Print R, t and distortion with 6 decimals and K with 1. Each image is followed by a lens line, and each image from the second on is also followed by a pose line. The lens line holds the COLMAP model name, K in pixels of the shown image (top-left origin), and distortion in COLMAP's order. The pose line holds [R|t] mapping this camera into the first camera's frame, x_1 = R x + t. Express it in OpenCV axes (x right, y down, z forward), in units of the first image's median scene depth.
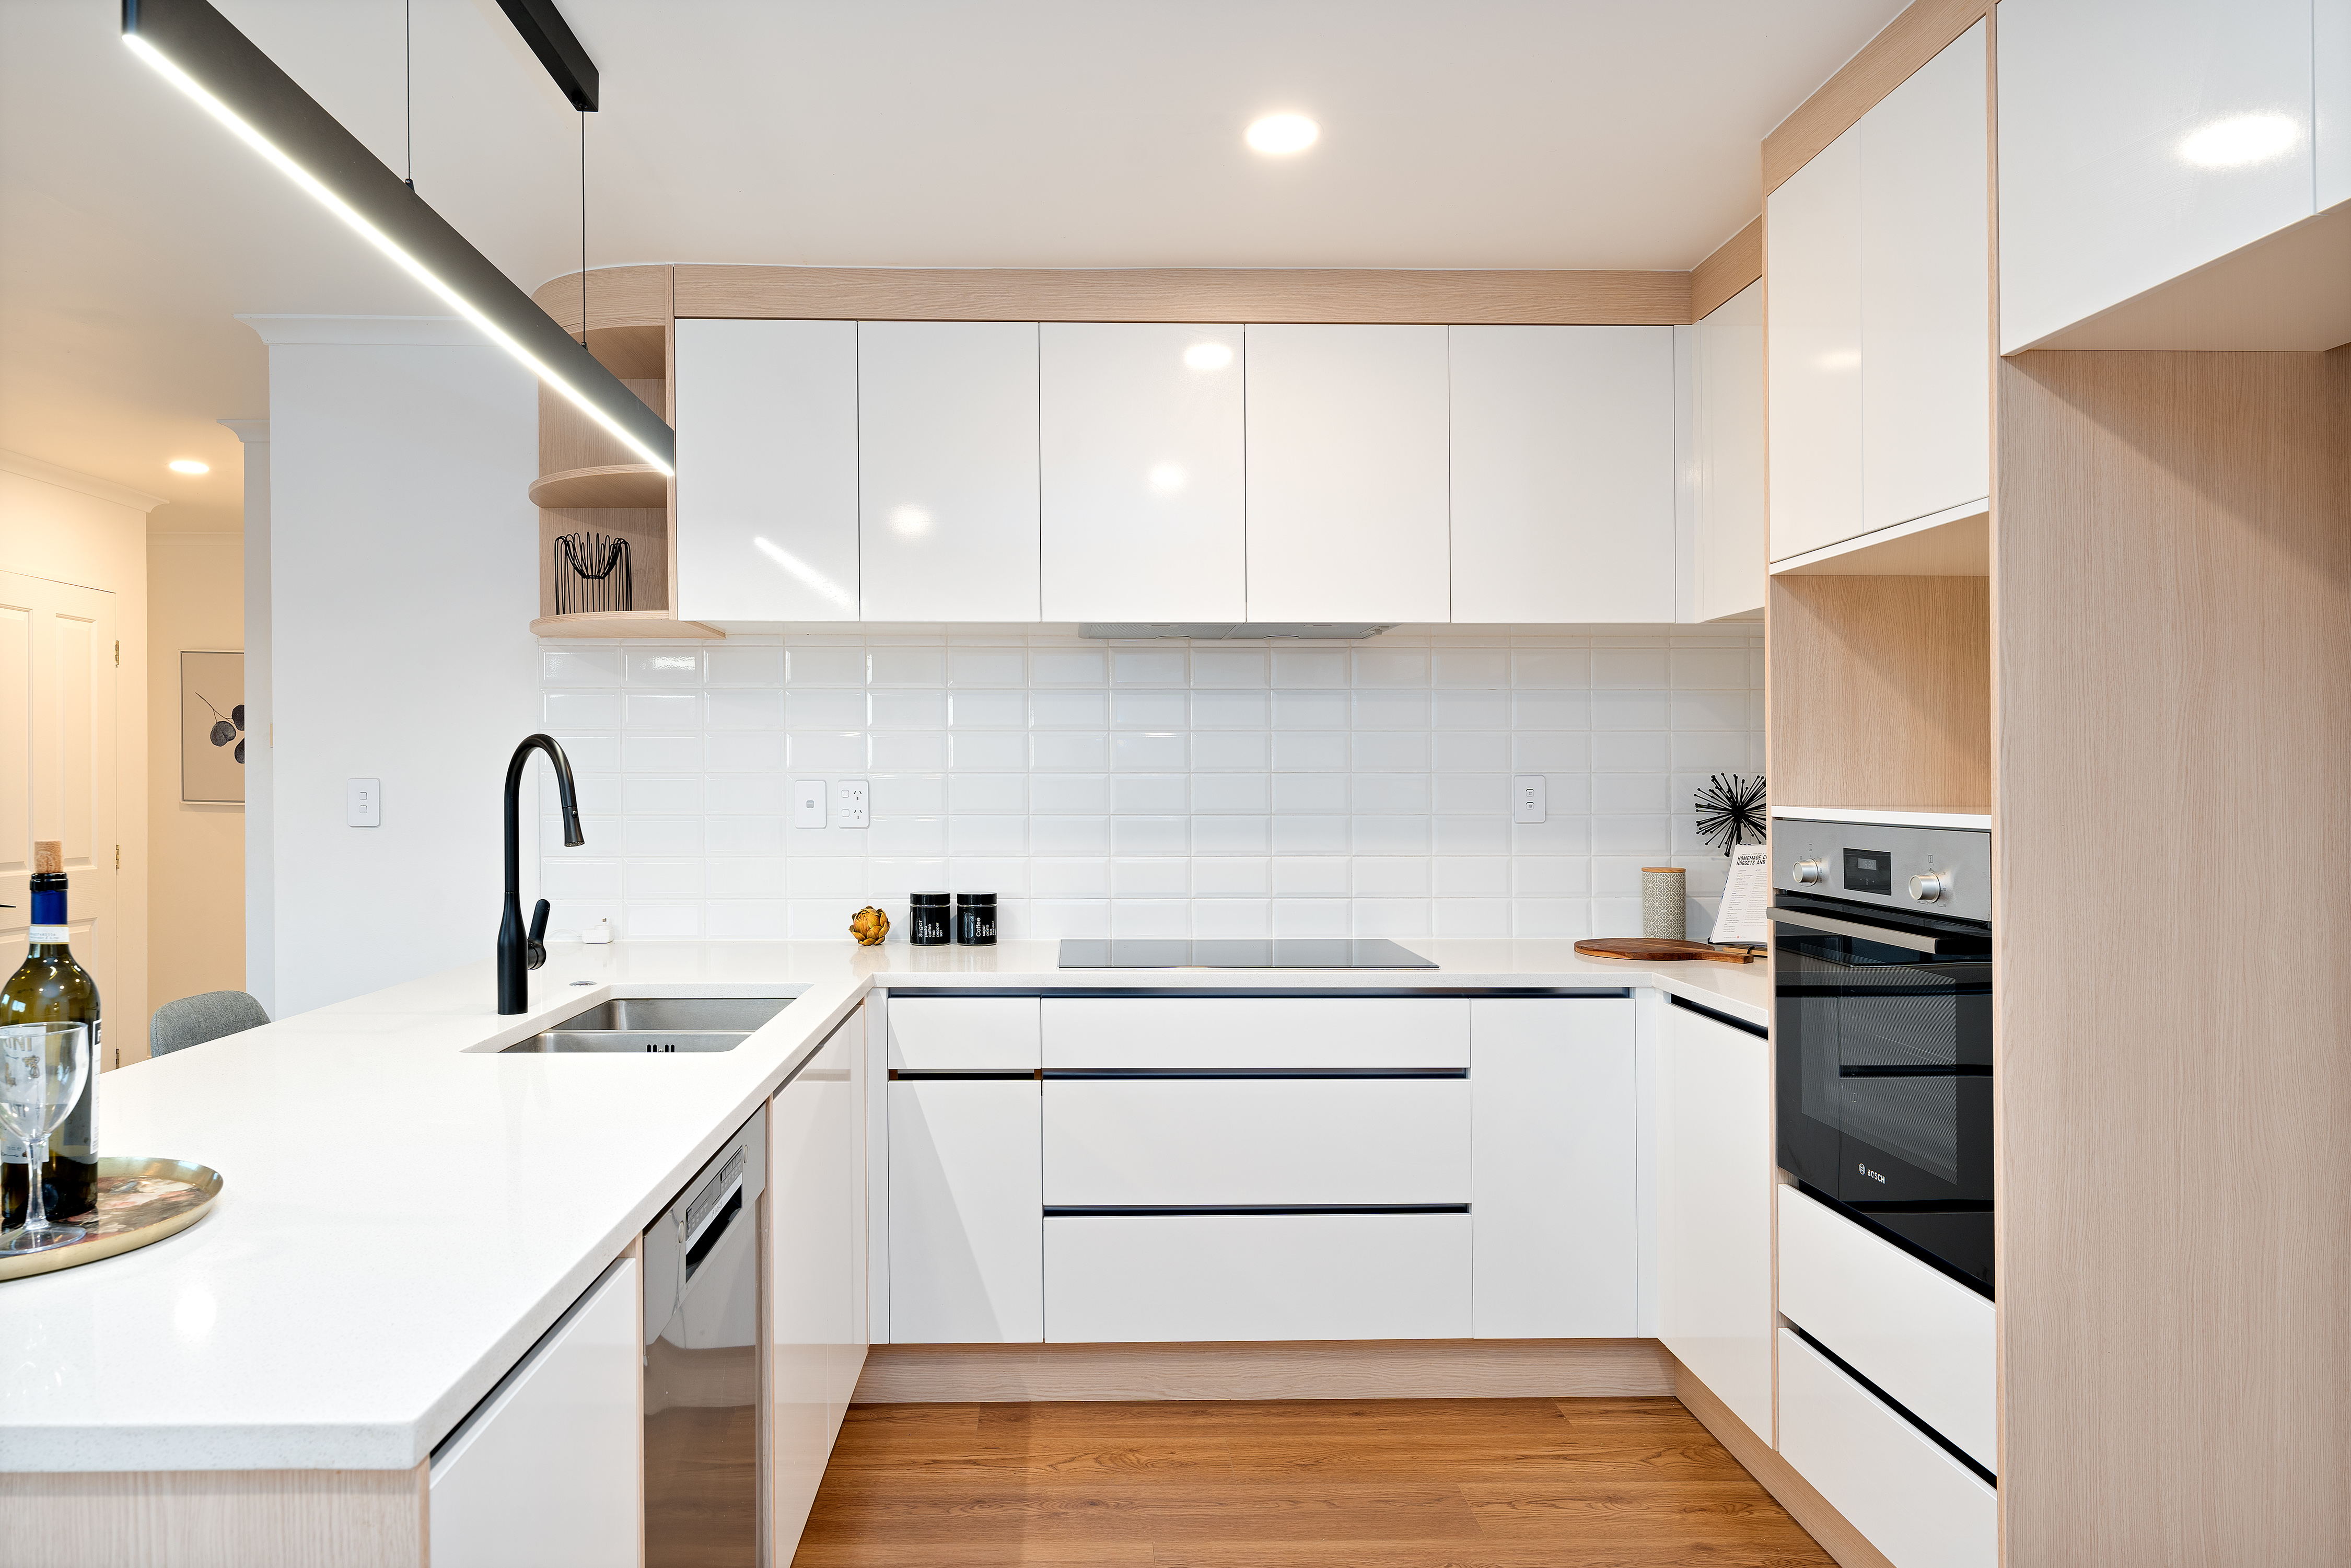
lens RADIAL K [[1477.0, 0, 1100.3], [0, 1477.0, 781.4], [0, 0, 1]] dist [-0.003187, -0.001349]
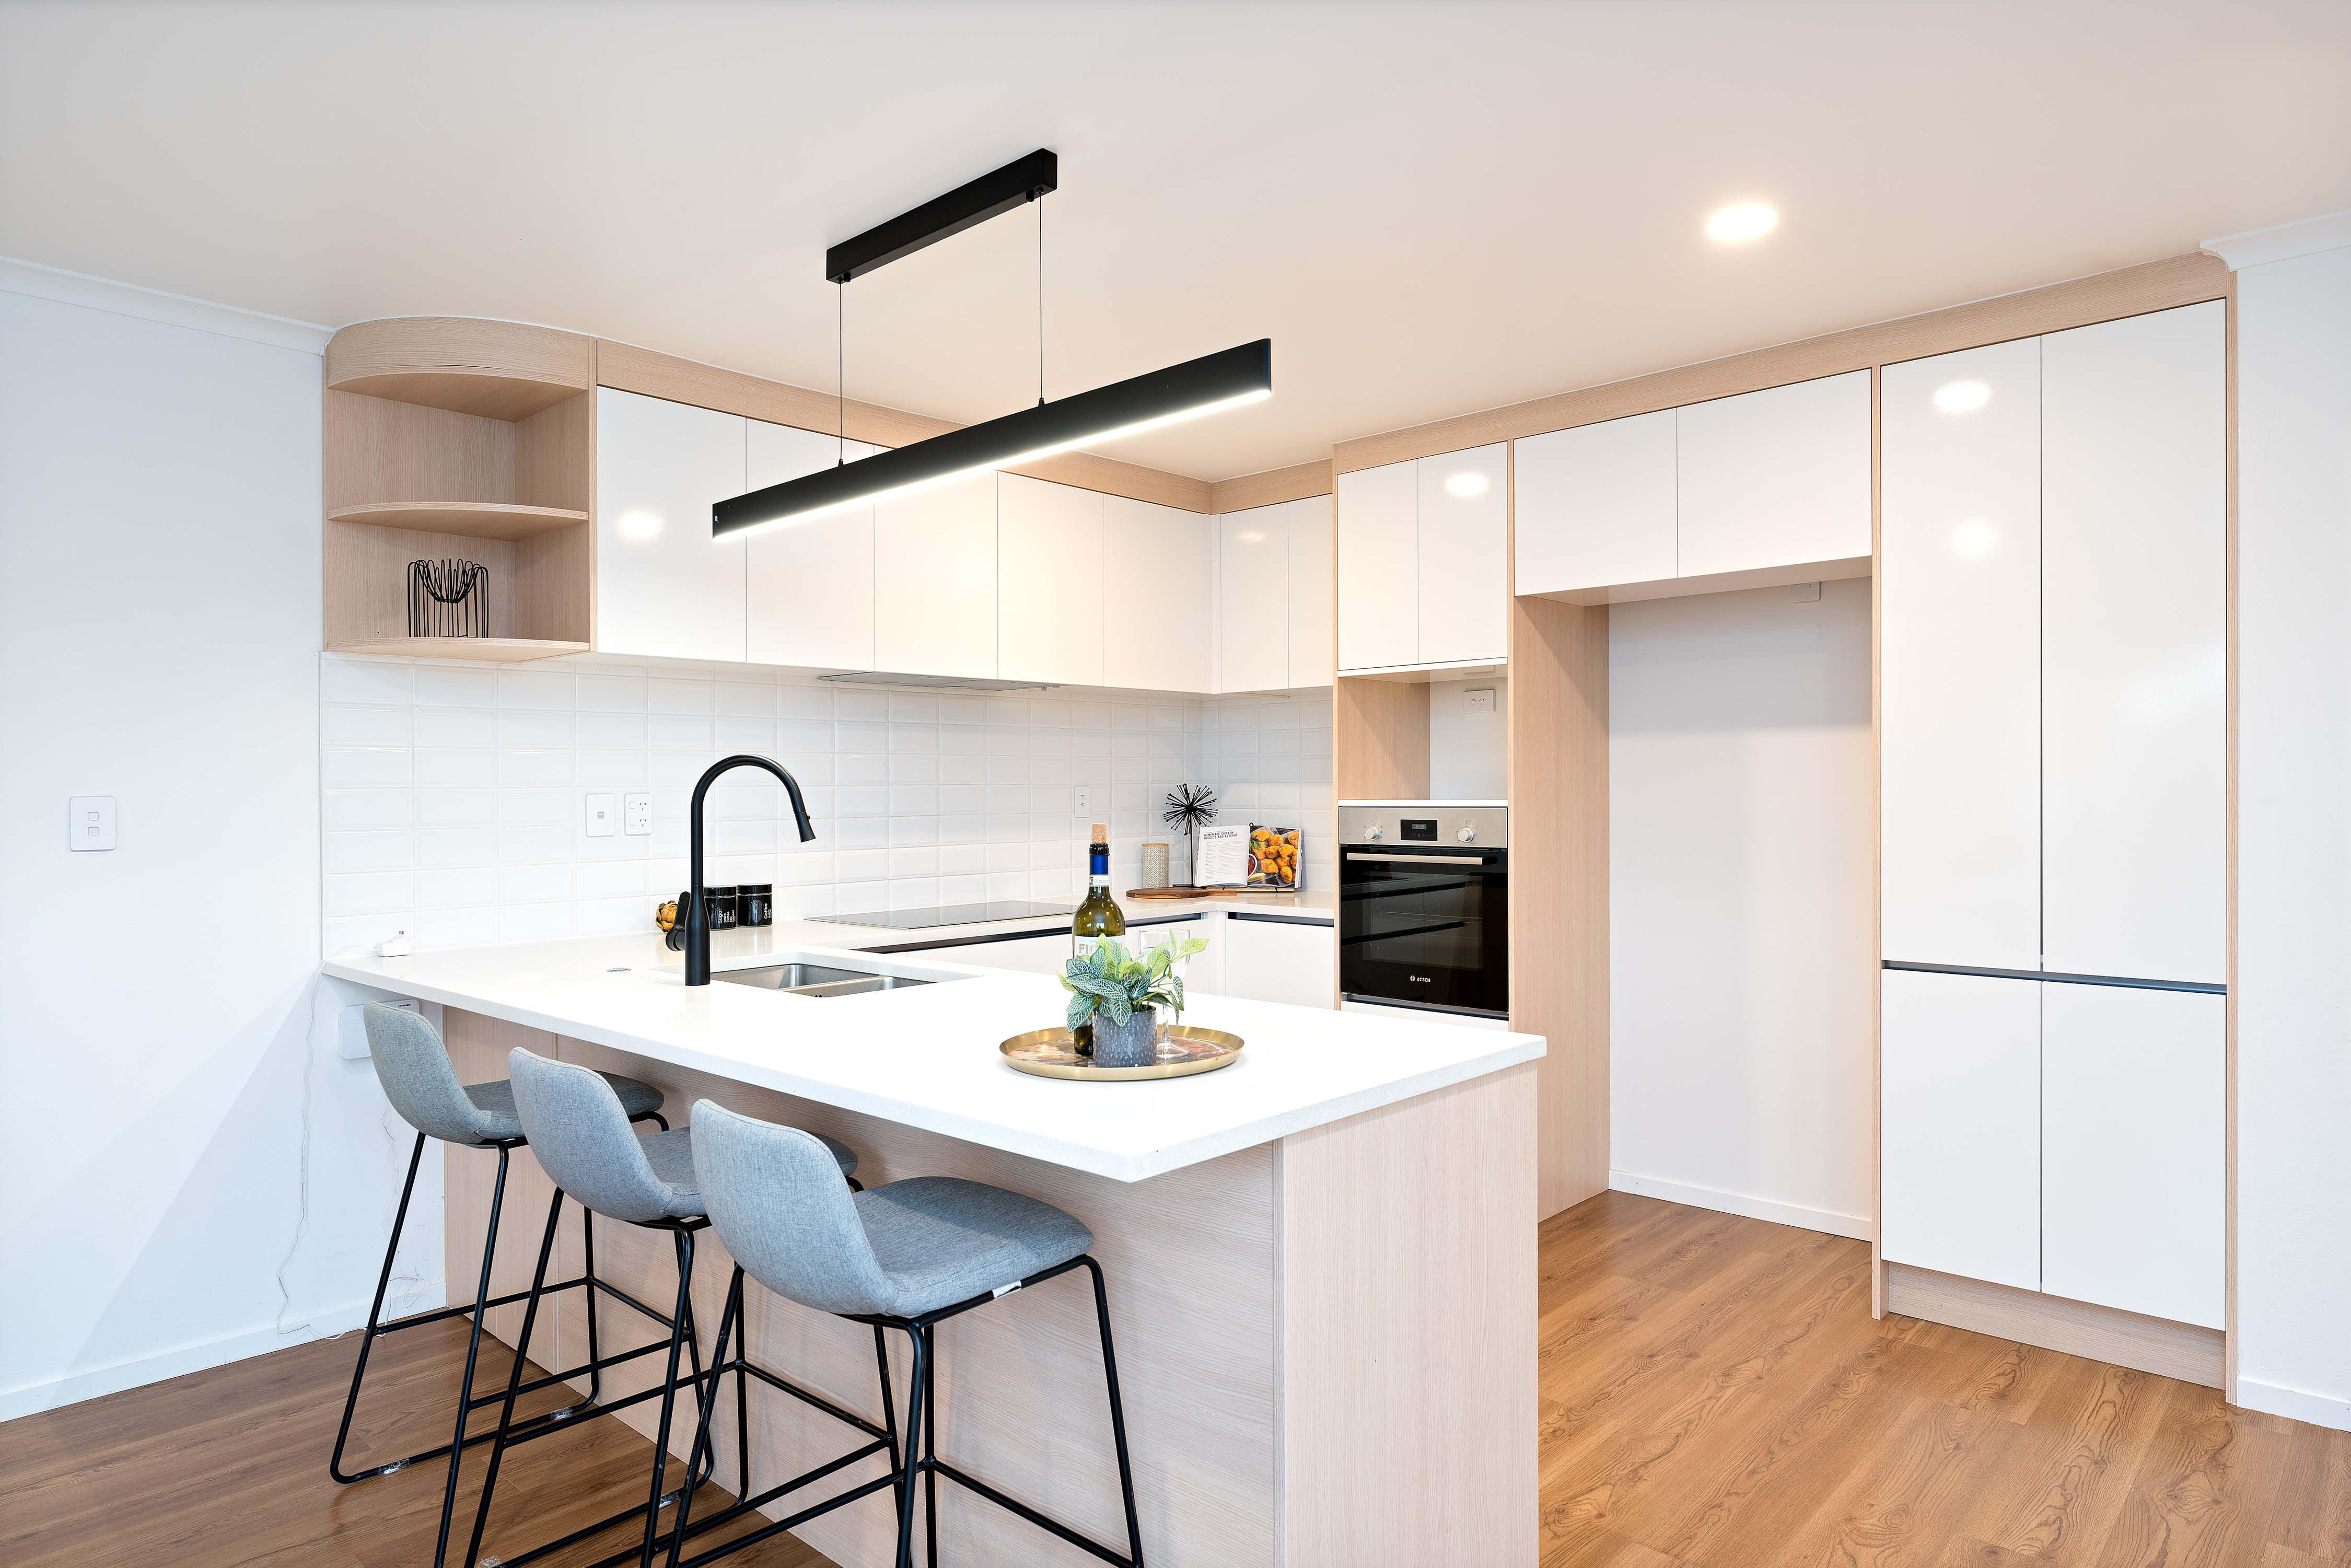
lens RADIAL K [[1376.2, 0, 1175.5], [0, 1376.2, 784.0], [0, 0, 1]] dist [0.000741, -0.000185]
pose [[0.695359, -0.004319, 0.718650, -0.746102], [0.011163, 0.999926, -0.004791, 0.001850], [-0.718576, 0.011354, 0.695356, -0.053730]]
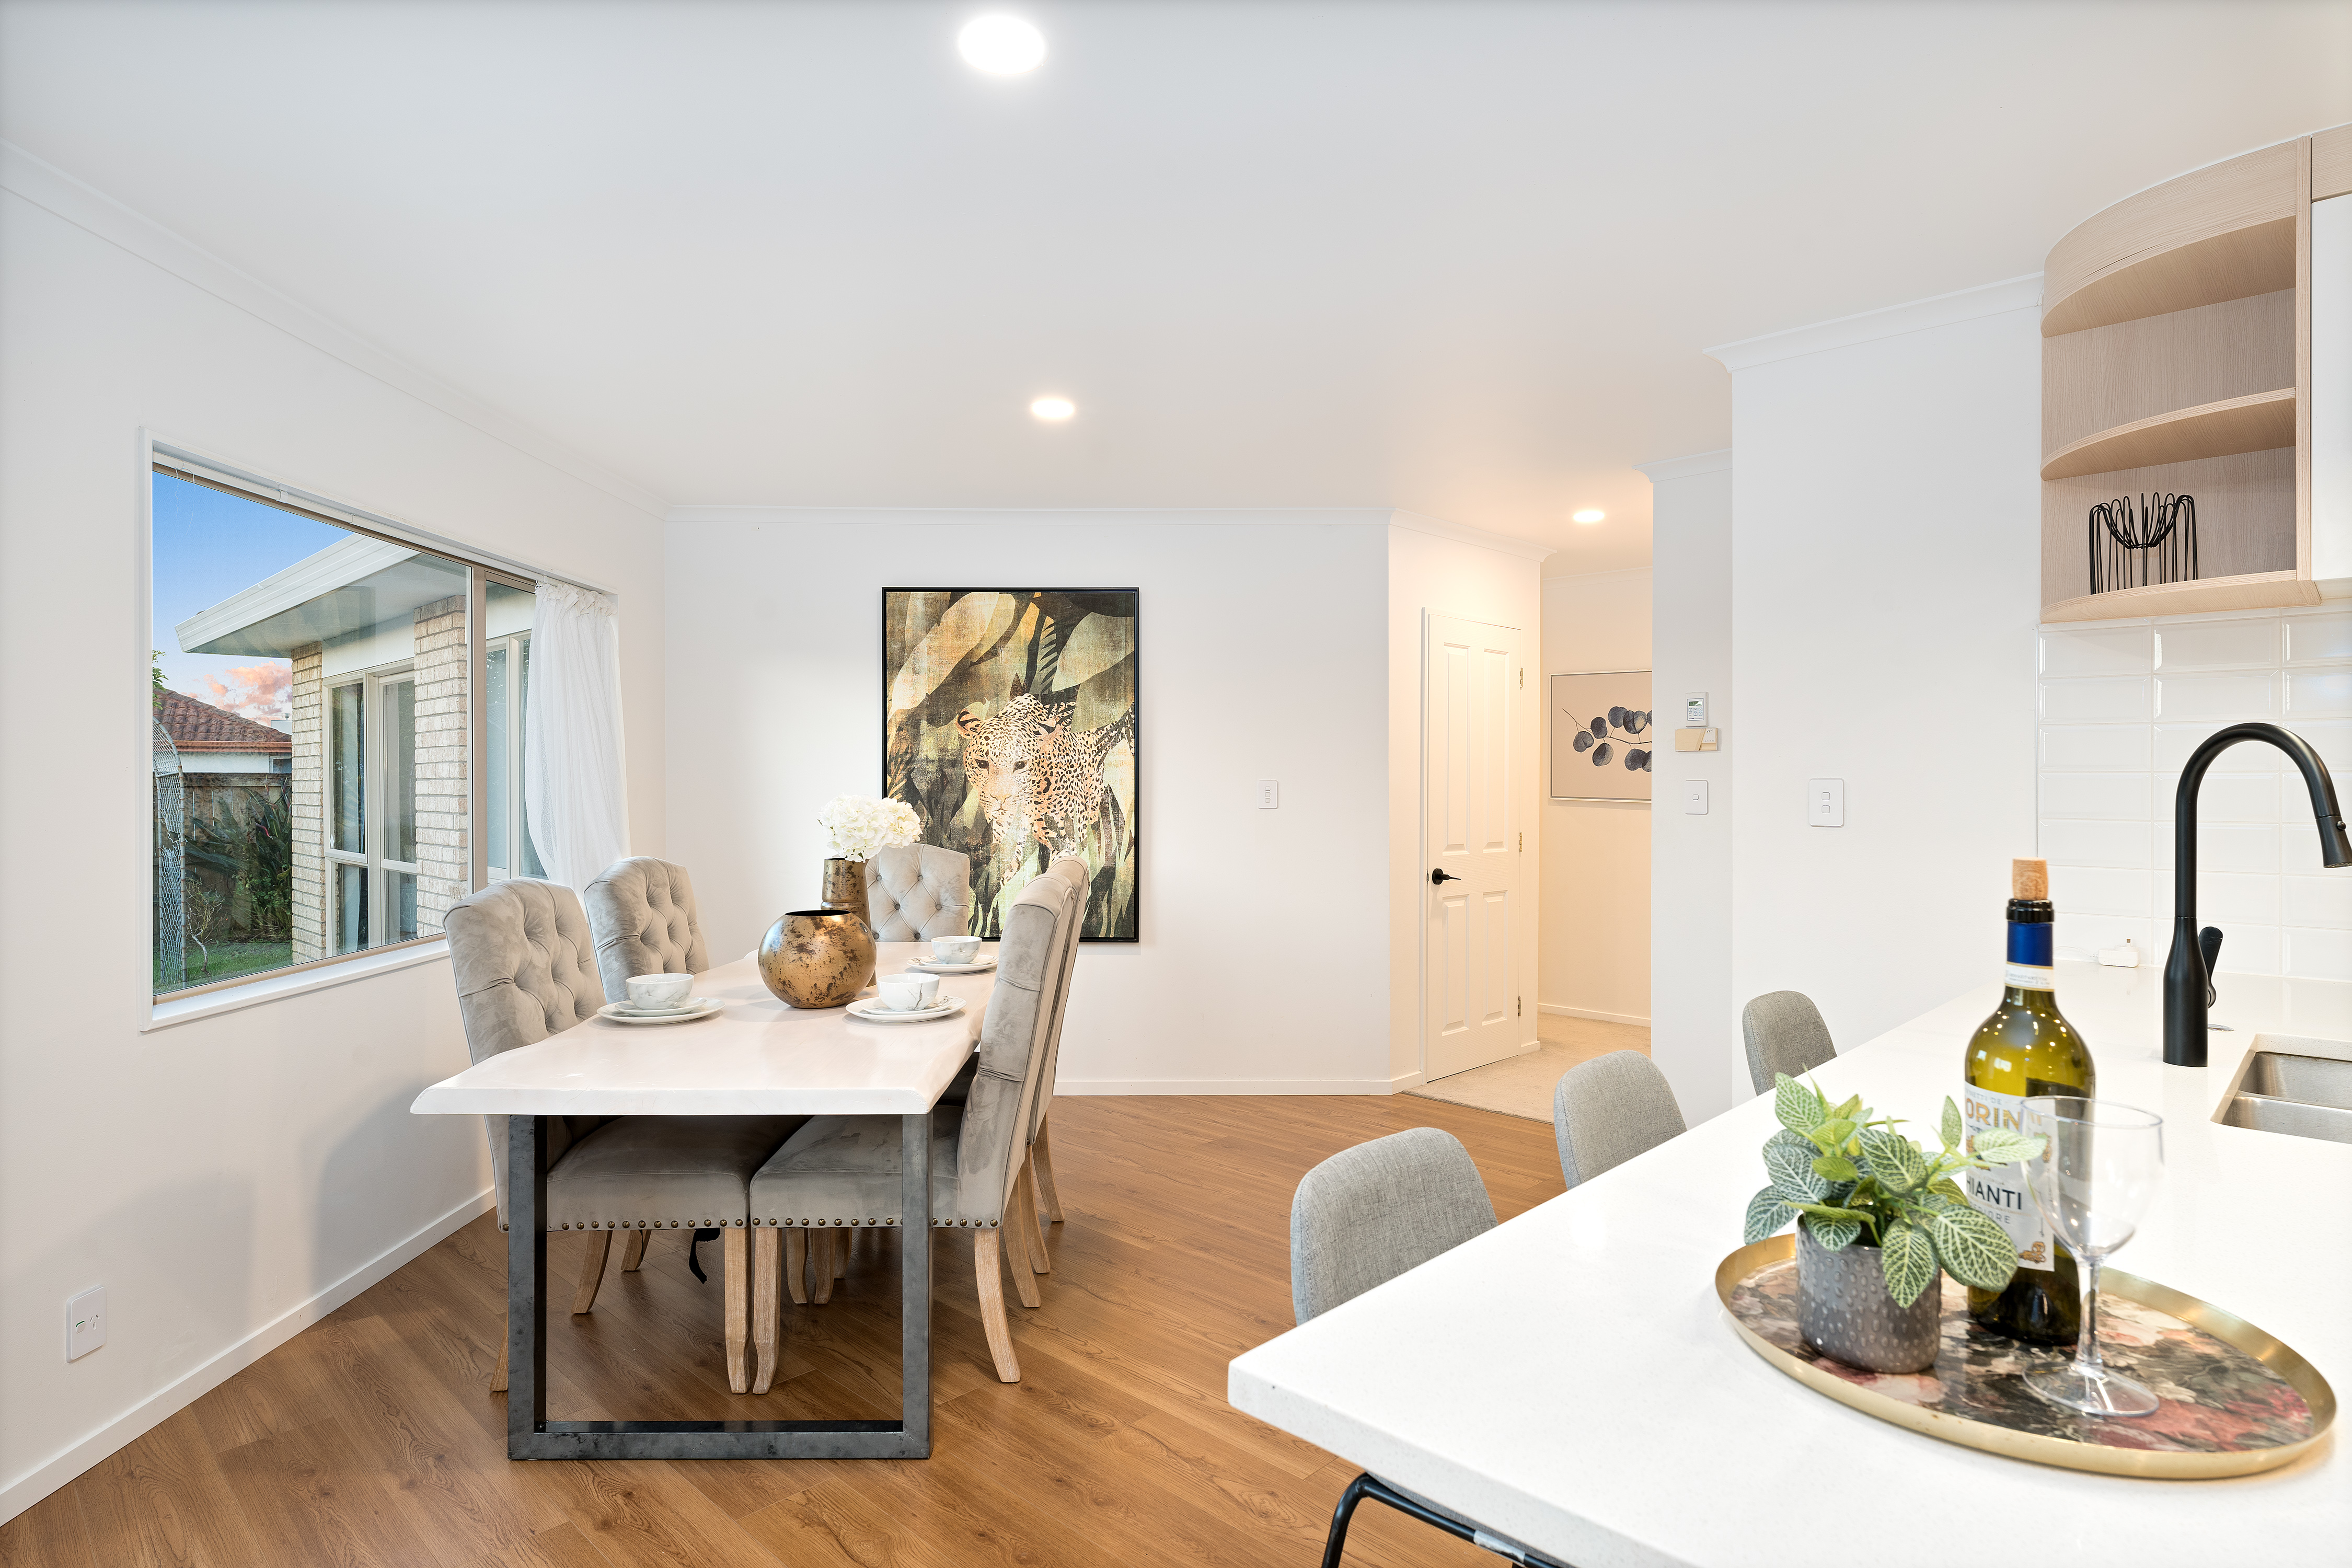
lens RADIAL K [[1261.8, 0, 1176.0], [0, 1261.8, 784.0], [0, 0, 1]] dist [-0.003348, -0.001252]
pose [[0.707599, 0.002099, -0.706611, -0.238235], [-0.000392, 0.999997, 0.002578, -0.000724], [0.706614, -0.001548, 0.707598, 0.083869]]
